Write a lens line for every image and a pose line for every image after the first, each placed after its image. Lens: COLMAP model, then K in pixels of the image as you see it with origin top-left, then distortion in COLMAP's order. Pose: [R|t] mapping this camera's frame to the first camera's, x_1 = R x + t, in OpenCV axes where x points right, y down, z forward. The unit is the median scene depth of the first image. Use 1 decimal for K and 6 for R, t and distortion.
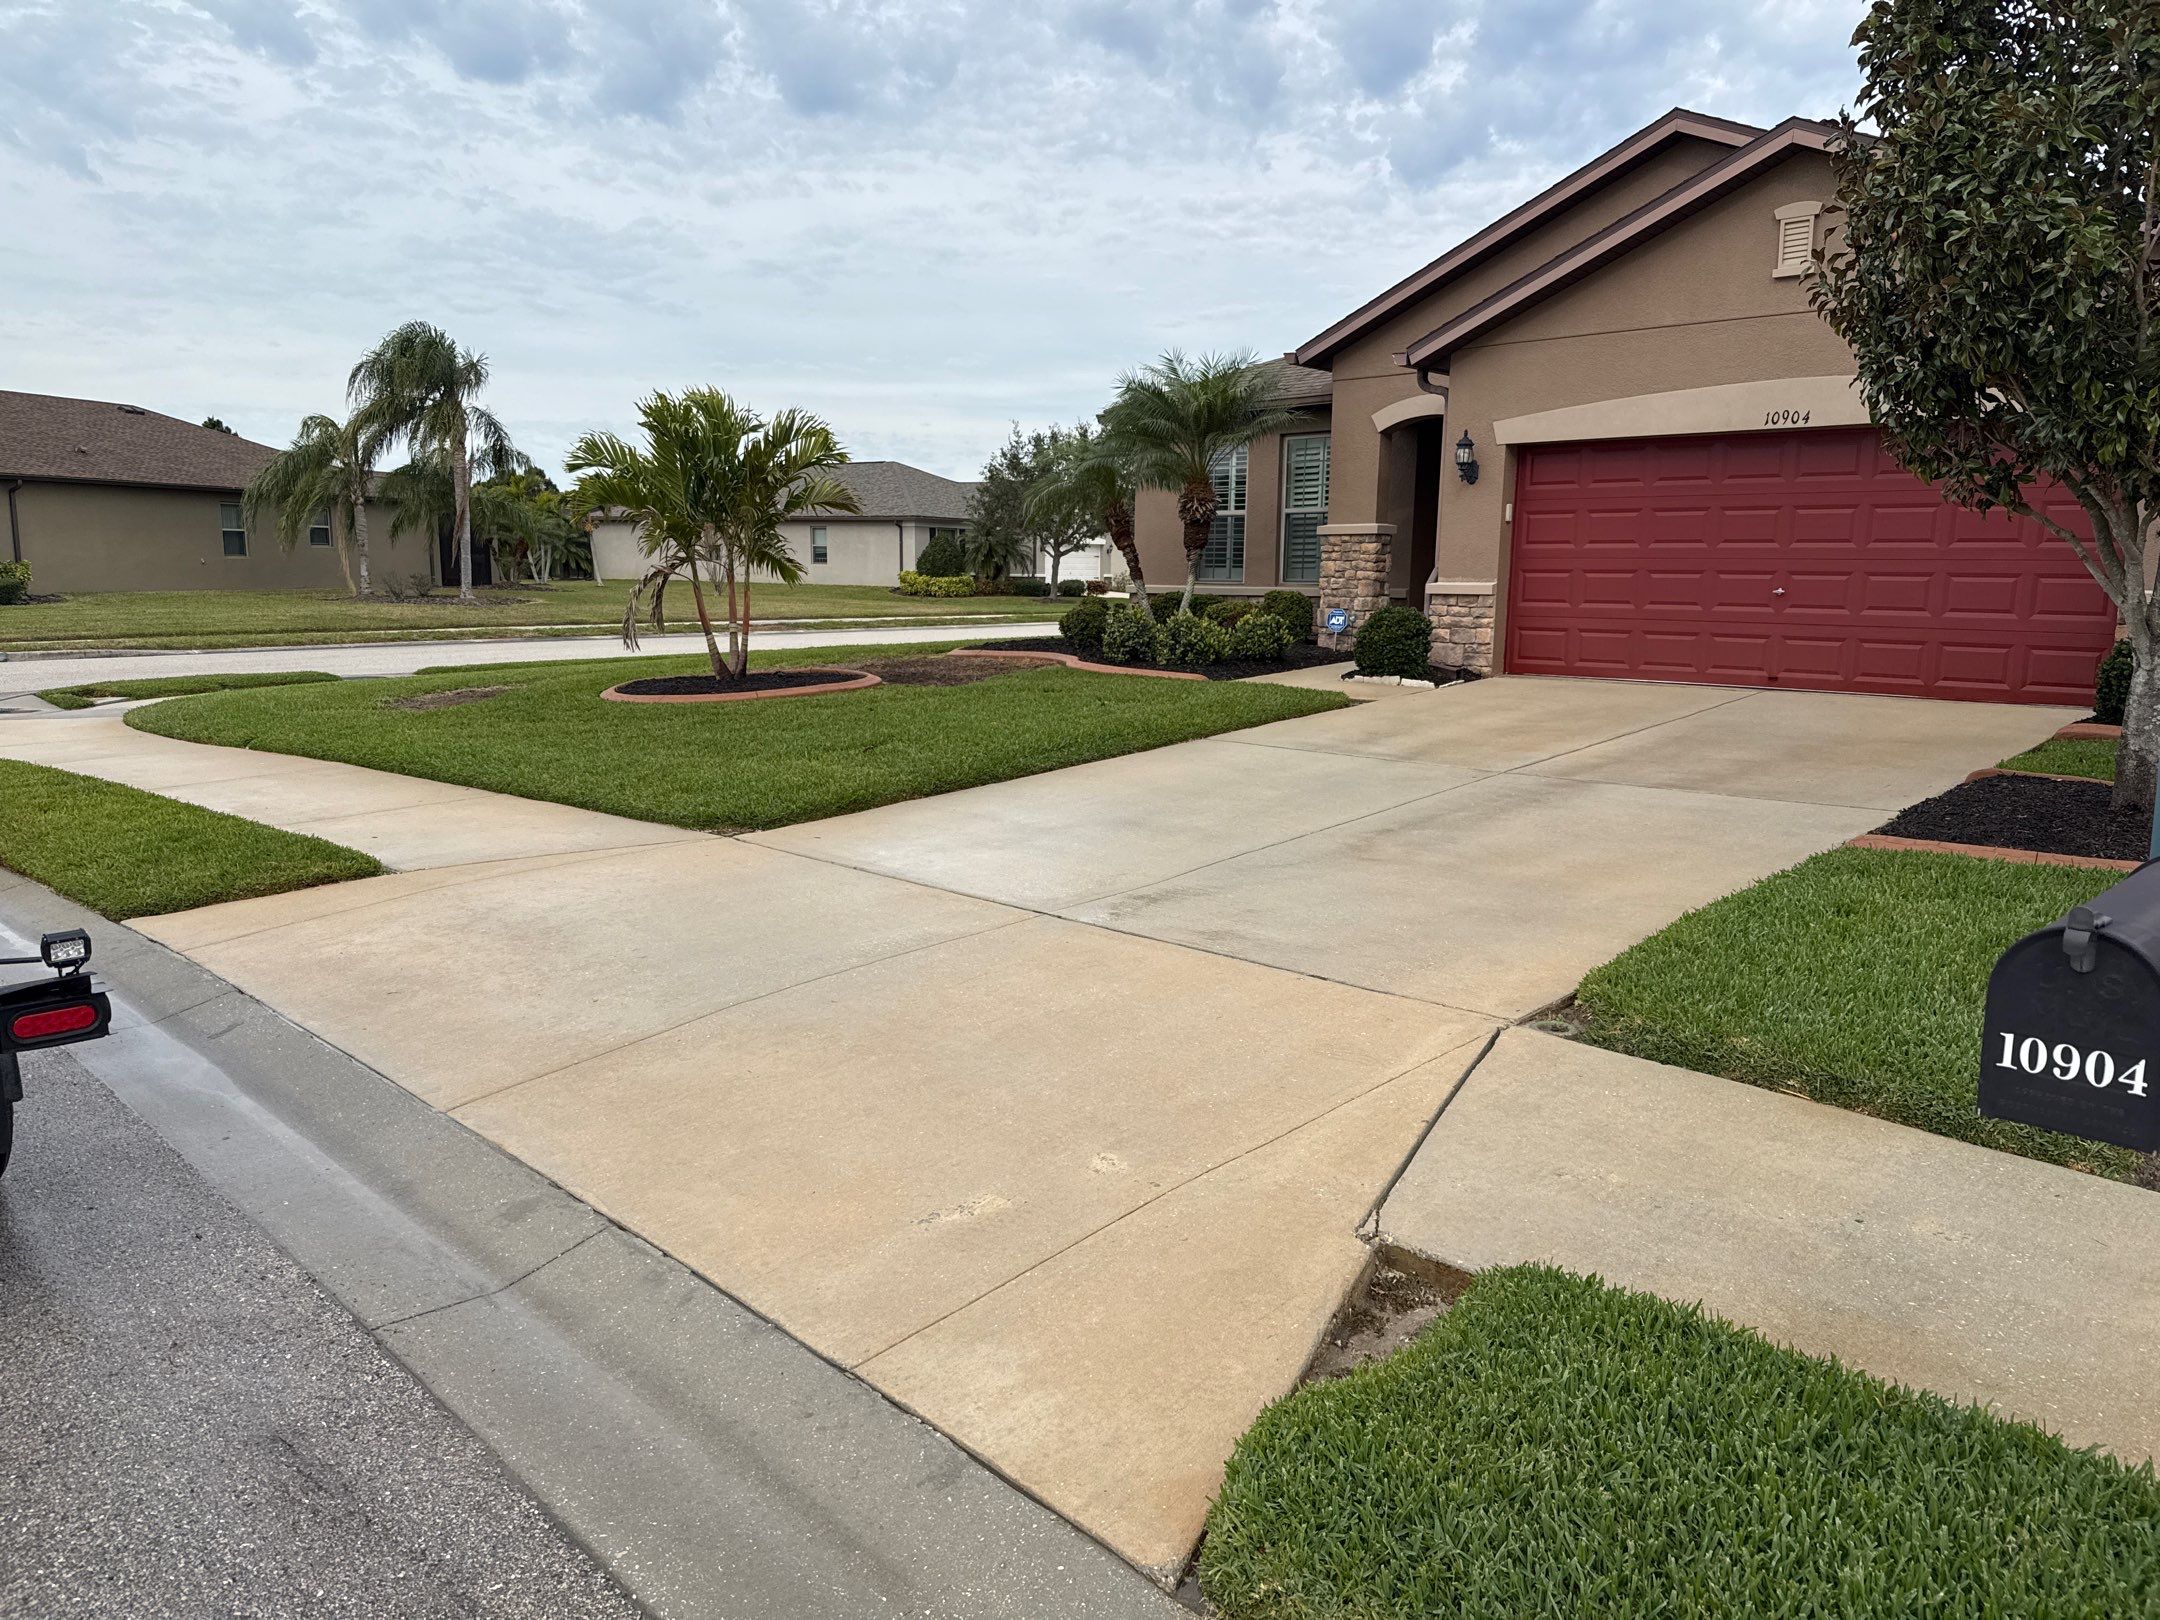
lens RADIAL K [[1470.9, 0, 1077.9], [0, 1470.9, 822.8], [0, 0, 1]] dist [0.020411, -0.022206]
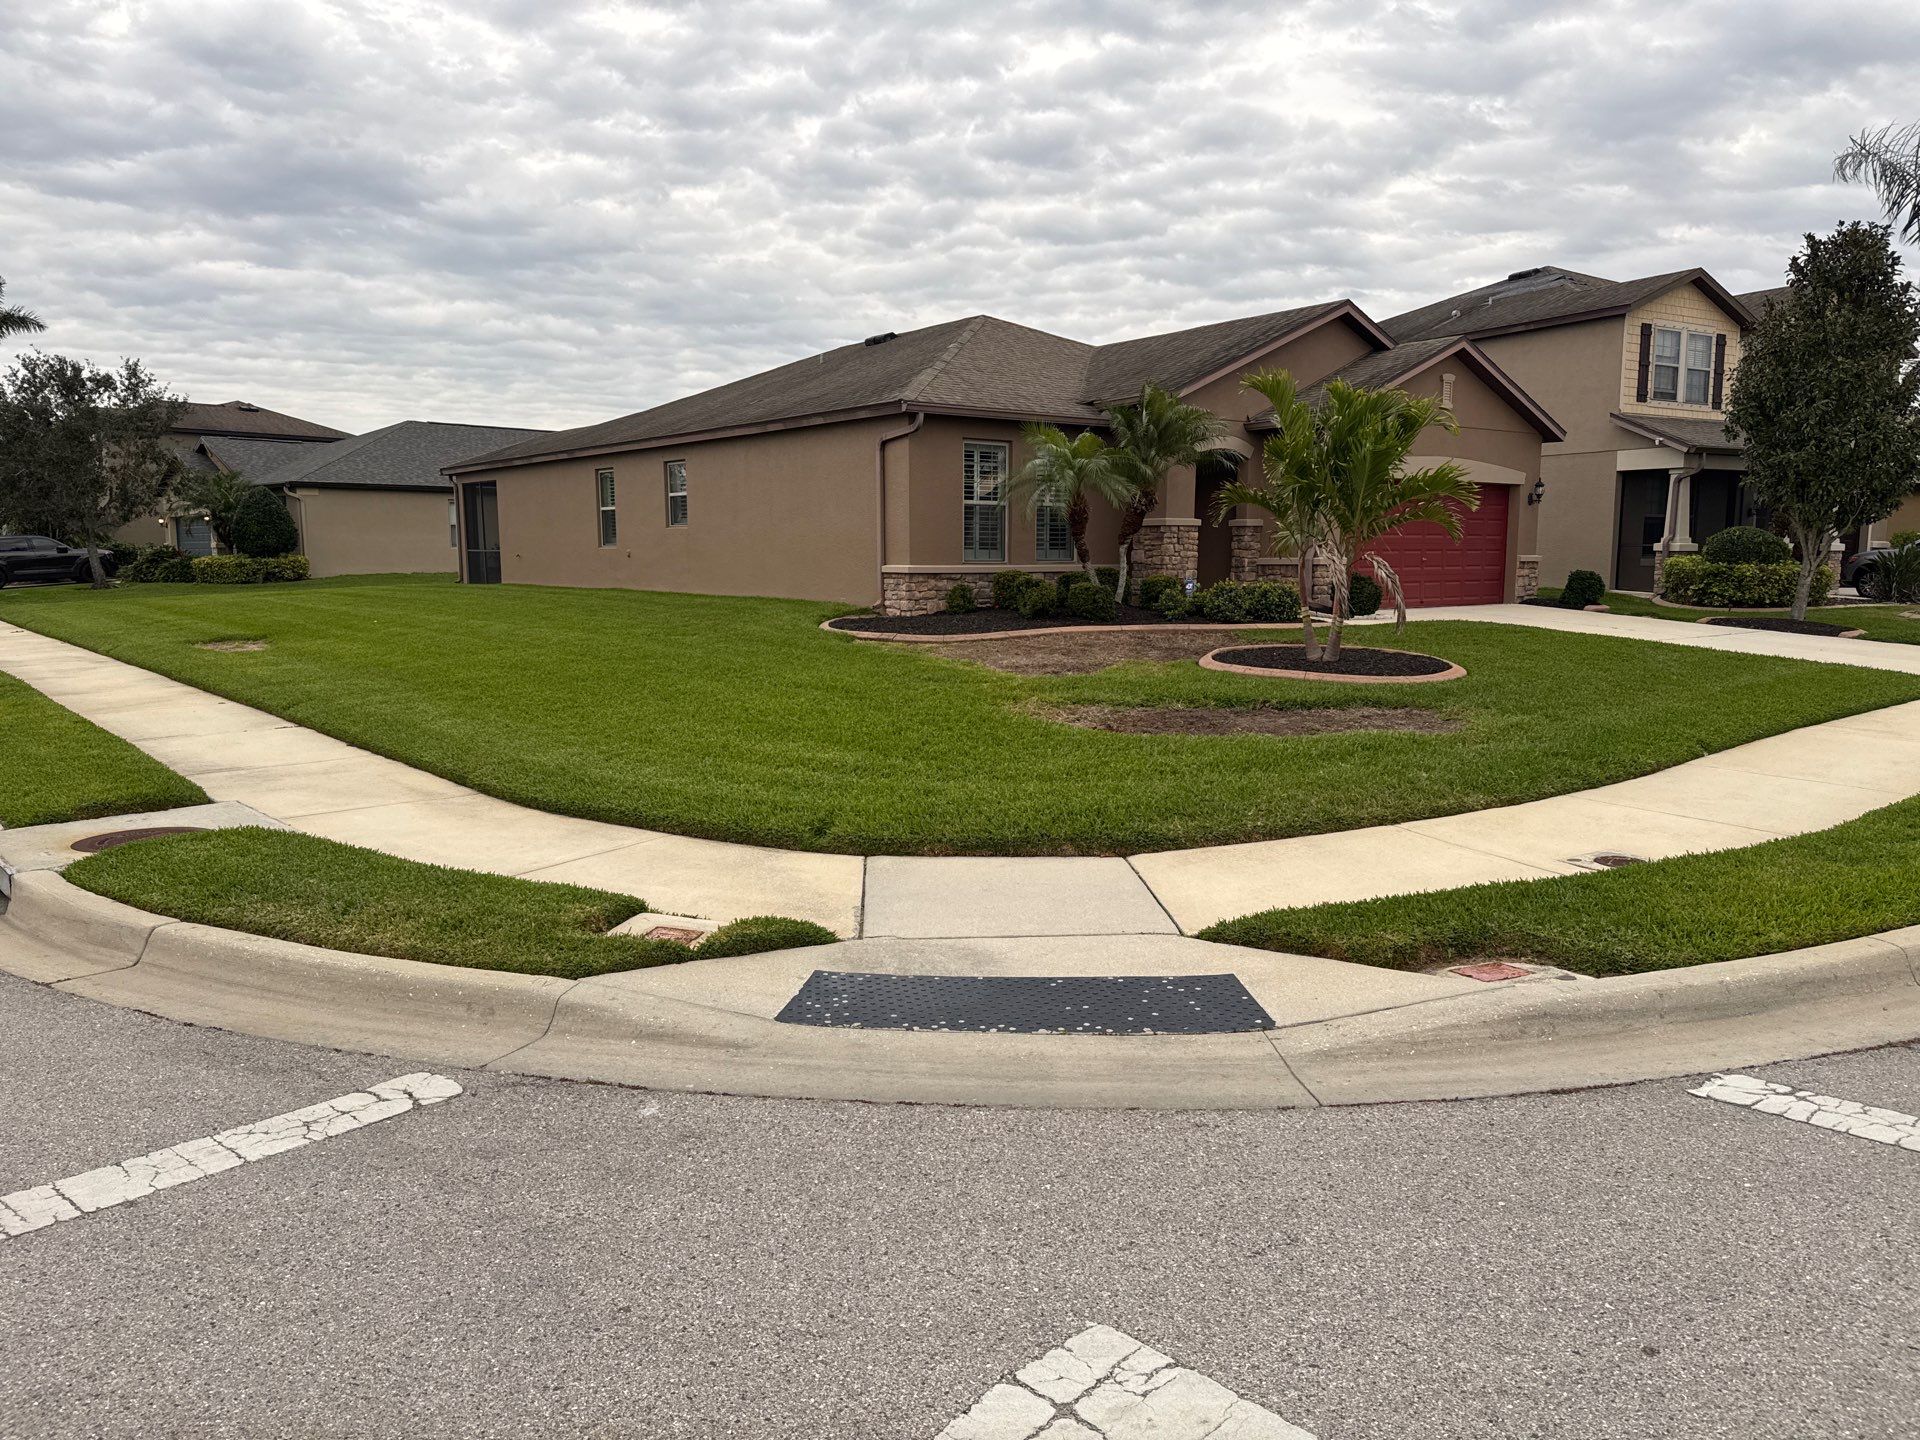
lens RADIAL K [[1307.5, 0, 960.5], [0, 1307.5, 724.2], [0, 0, 1]] dist [0.020411, -0.022206]
pose [[0.197473, -0.139019, 0.970401, -1.383405], [0.169442, 0.979835, 0.105890, -0.222469], [-0.965554, 0.143516, 0.217047, 1.200850]]
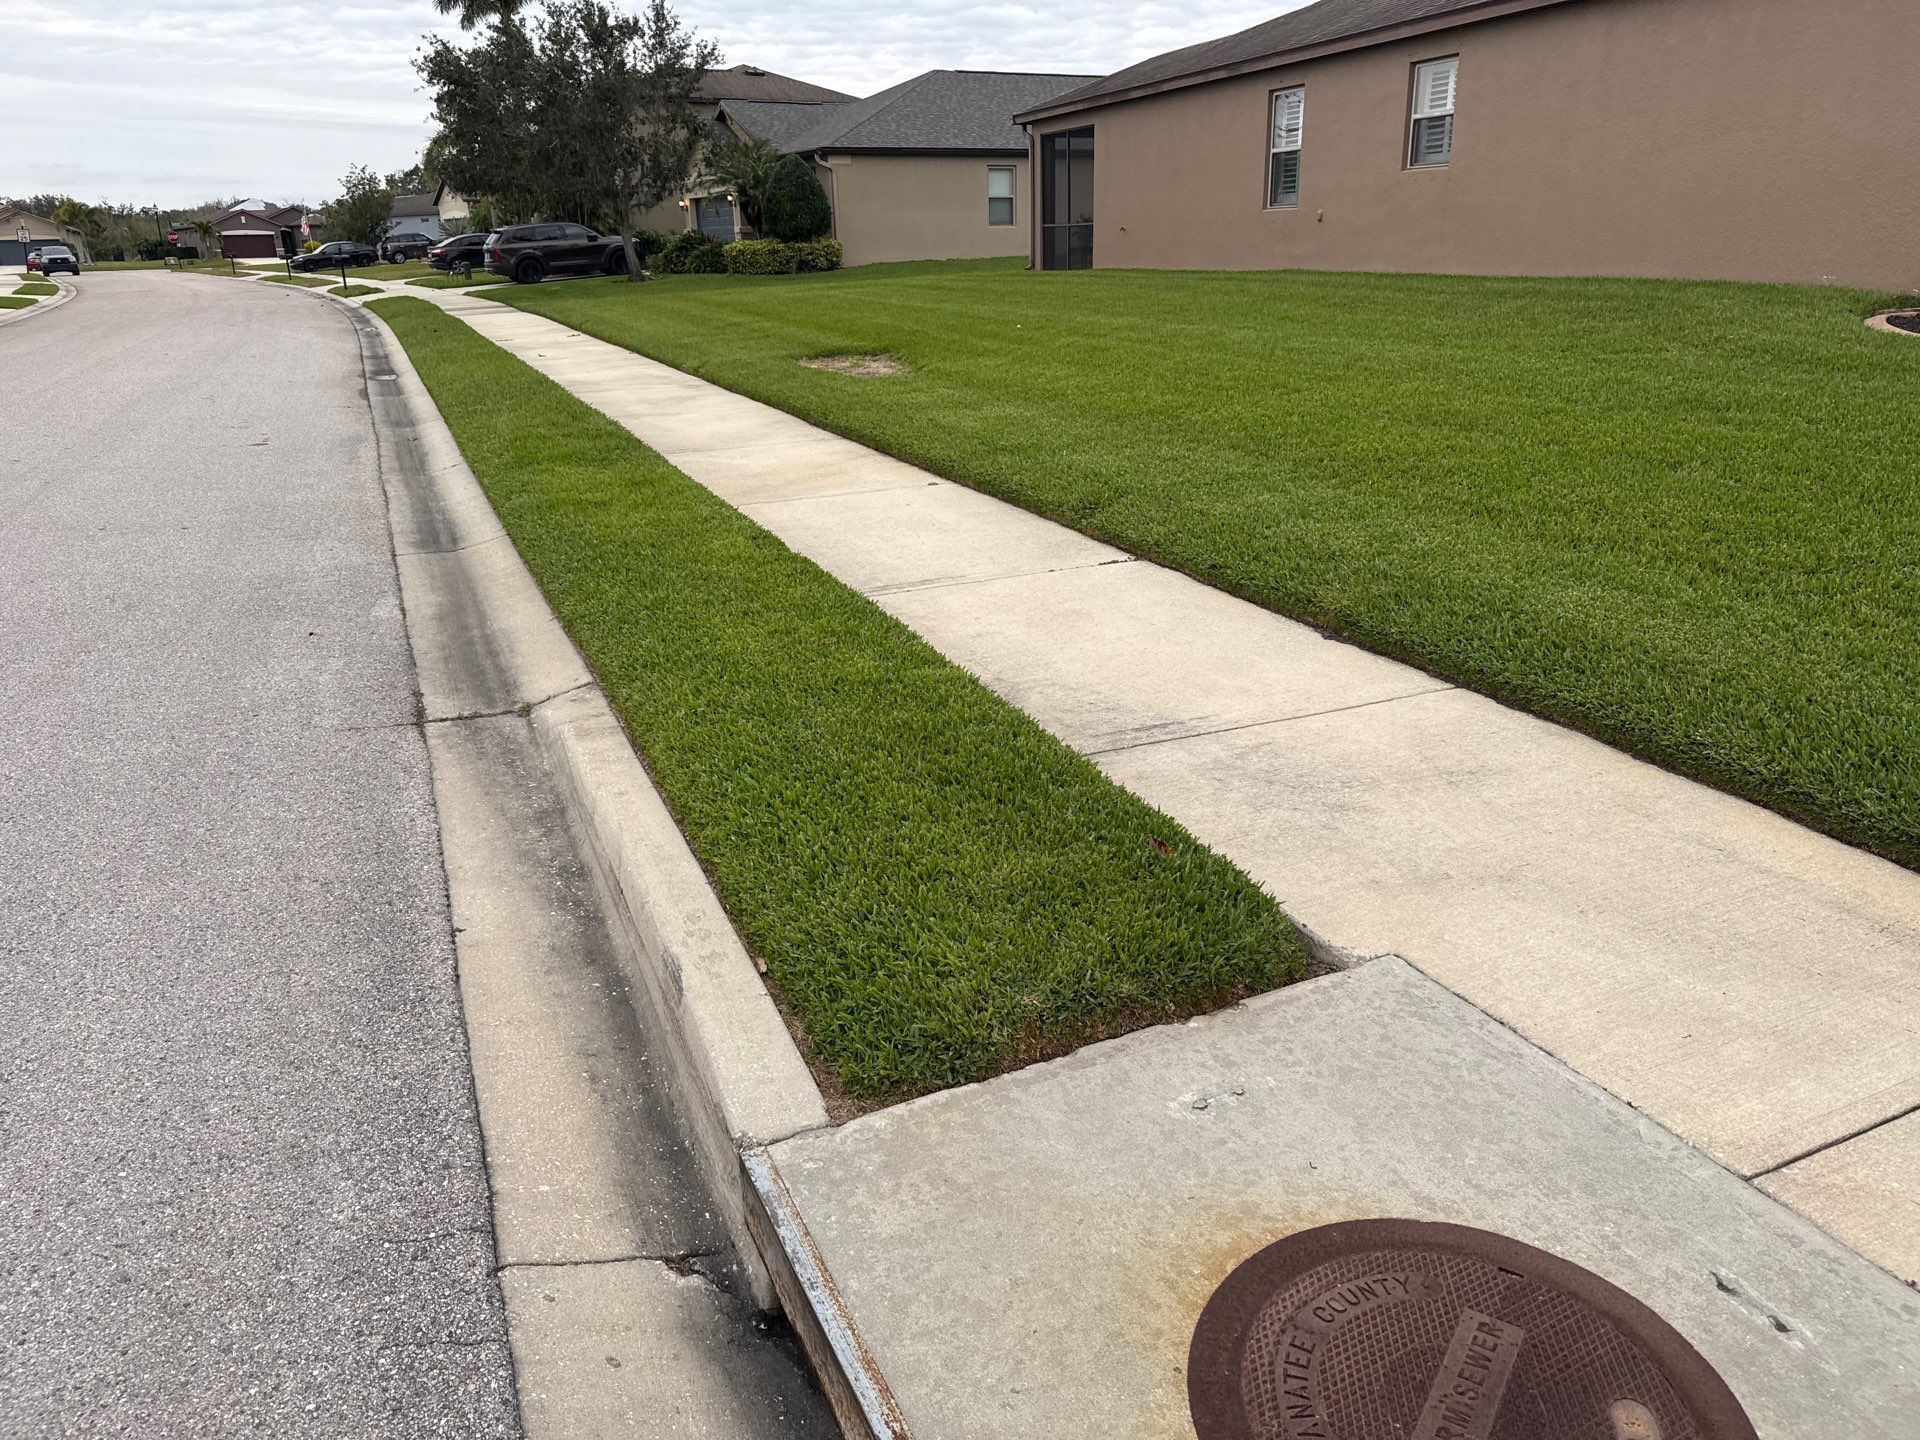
lens RADIAL K [[1307.5, 0, 967.0], [0, 1307.5, 726.5], [0, 0, 1]] dist [0.020411, -0.022206]
pose [[0.494997, -0.320514, 0.807619, -0.942207], [0.171113, 0.947235, 0.271046, -0.289524], [-0.851879, 0.004027, 0.523723, 1.727989]]
